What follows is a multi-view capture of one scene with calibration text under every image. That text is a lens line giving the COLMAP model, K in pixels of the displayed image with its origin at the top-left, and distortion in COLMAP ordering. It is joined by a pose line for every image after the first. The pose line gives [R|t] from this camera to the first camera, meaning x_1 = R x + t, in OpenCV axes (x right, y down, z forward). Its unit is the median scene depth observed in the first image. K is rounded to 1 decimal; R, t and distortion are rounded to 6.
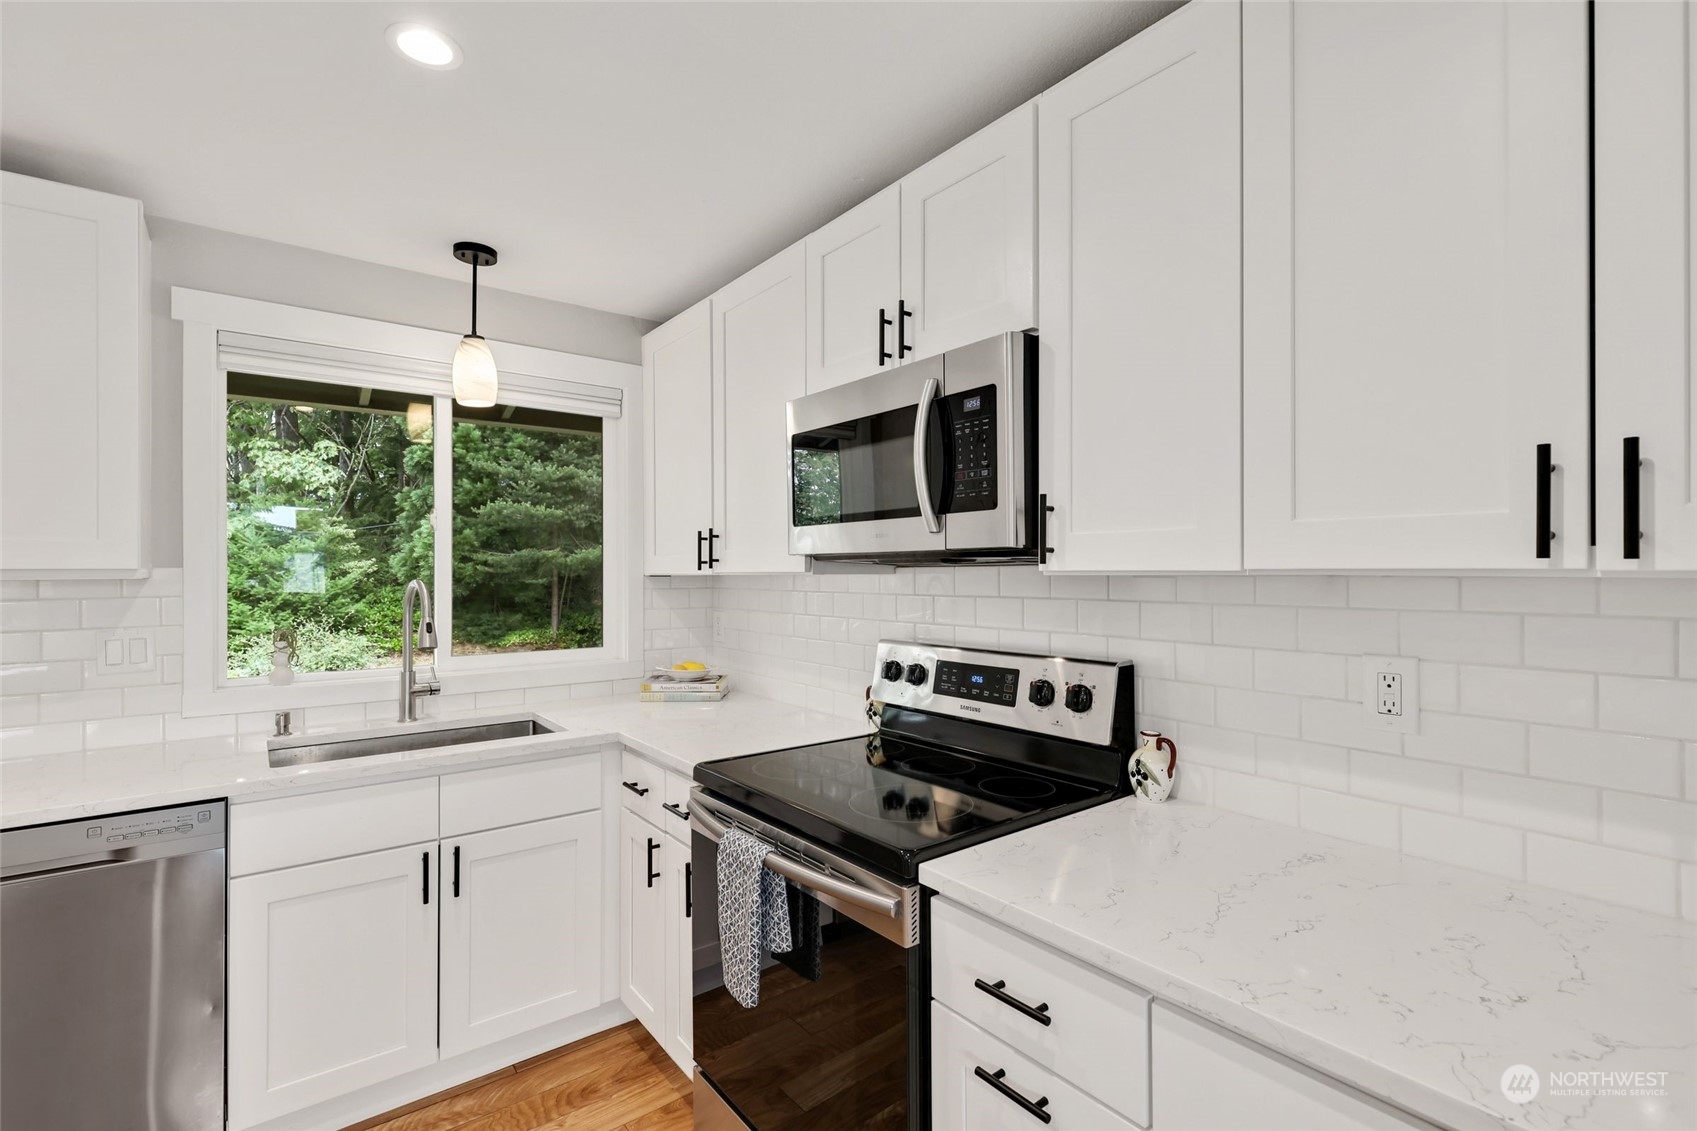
lens RADIAL K [[773.7, 0, 863.2], [0, 773.7, 569.0], [0, 0, 1]] dist [-0.013530, 0.001077]
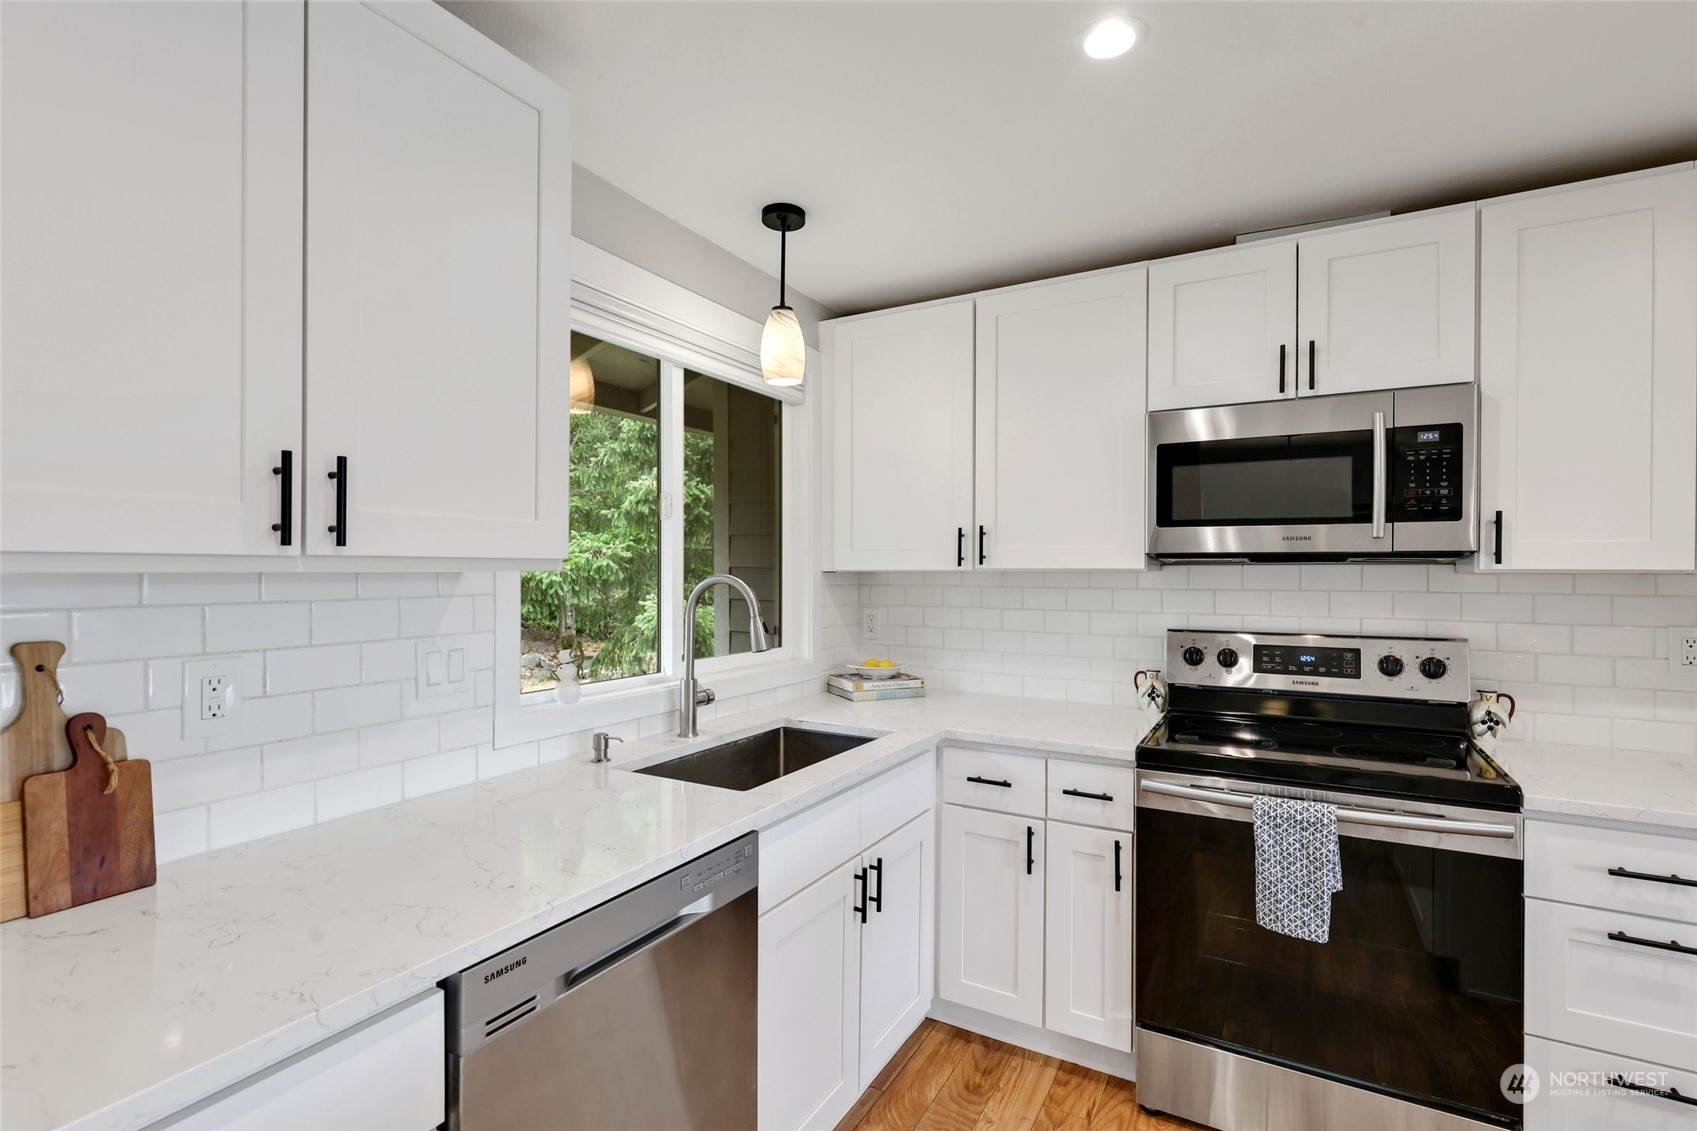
lens RADIAL K [[773.7, 0, 858.0], [0, 773.7, 572.4], [0, 0, 1]] dist [-0.013530, 0.001077]
pose [[0.928414, 0.004658, 0.371517, -0.986841], [-0.007008, 0.999963, 0.004976, 0.007161], [-0.371480, -0.007223, 0.928413, 0.150686]]
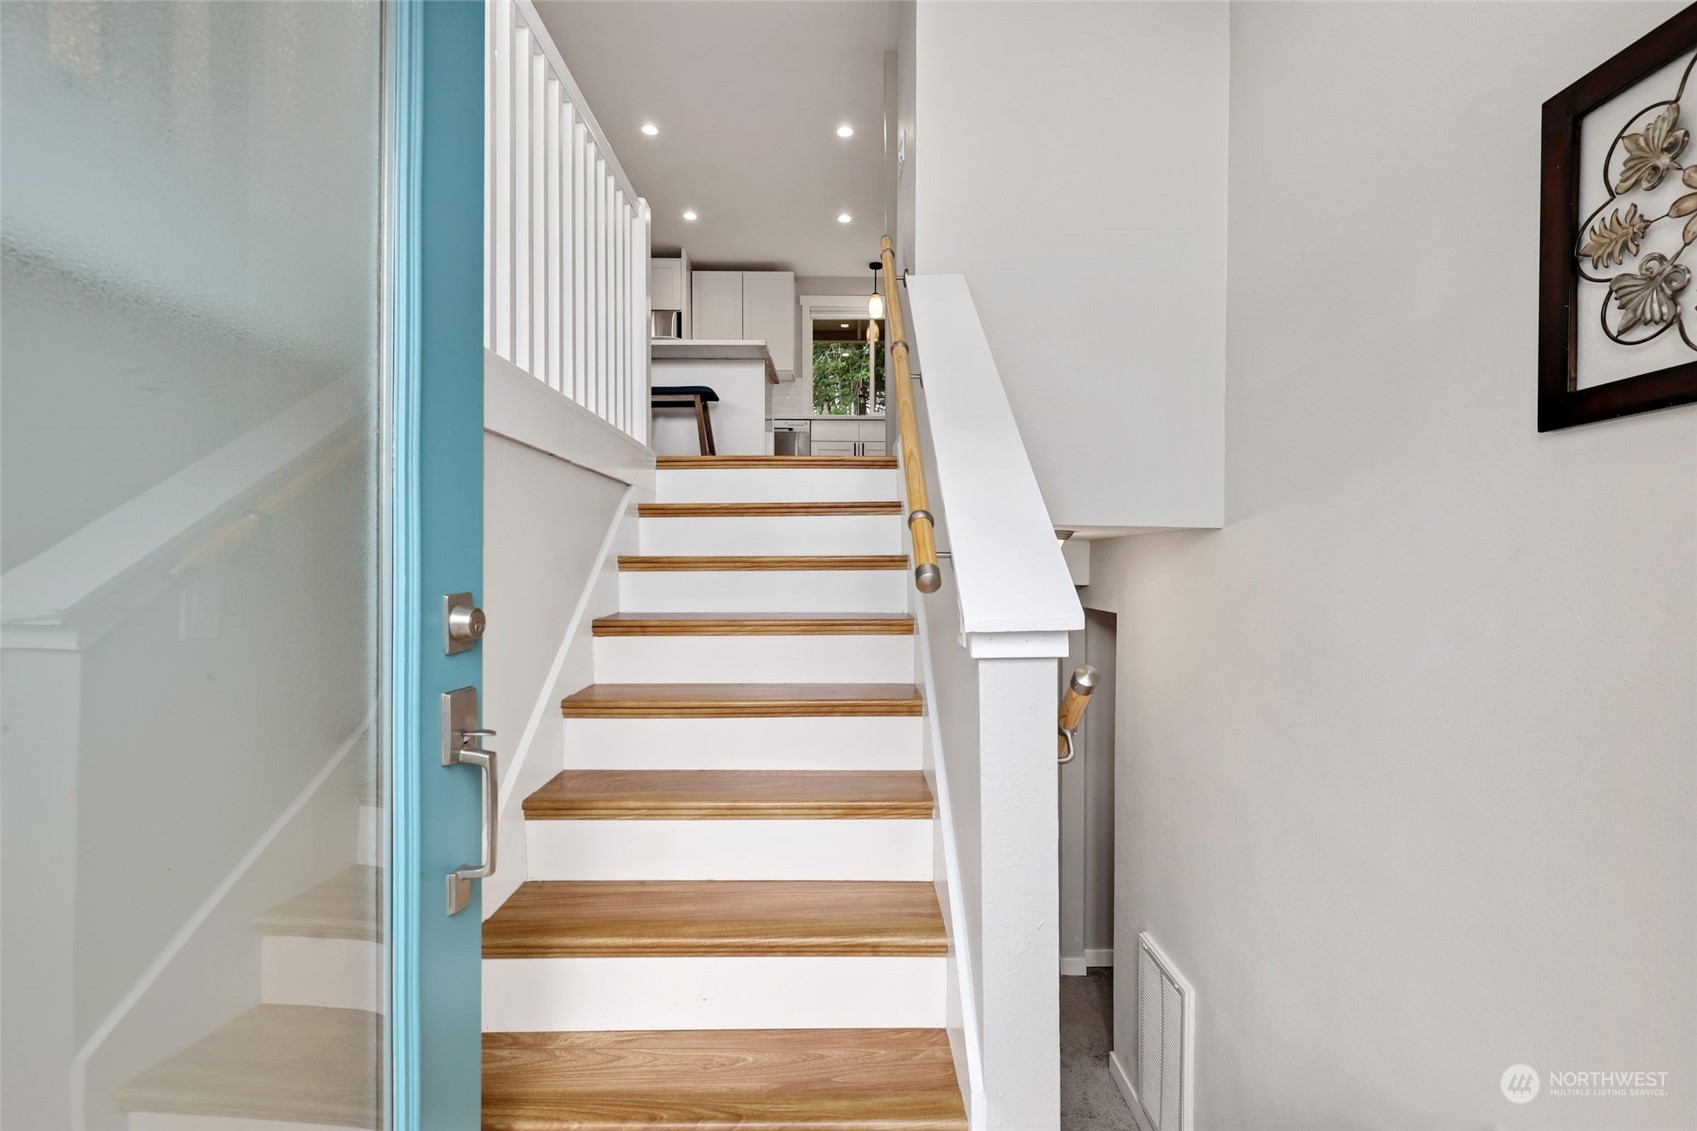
lens RADIAL K [[785.7, 0, 851.9], [0, 785.7, 567.7], [0, 0, 1]] dist [0.002031, 0.000258]
pose [[0.787925, 0.005869, -0.615743, 1.740567], [-0.001796, 0.999972, 0.007232, 0.987311], [0.615768, -0.004592, 0.787914, -1.959488]]
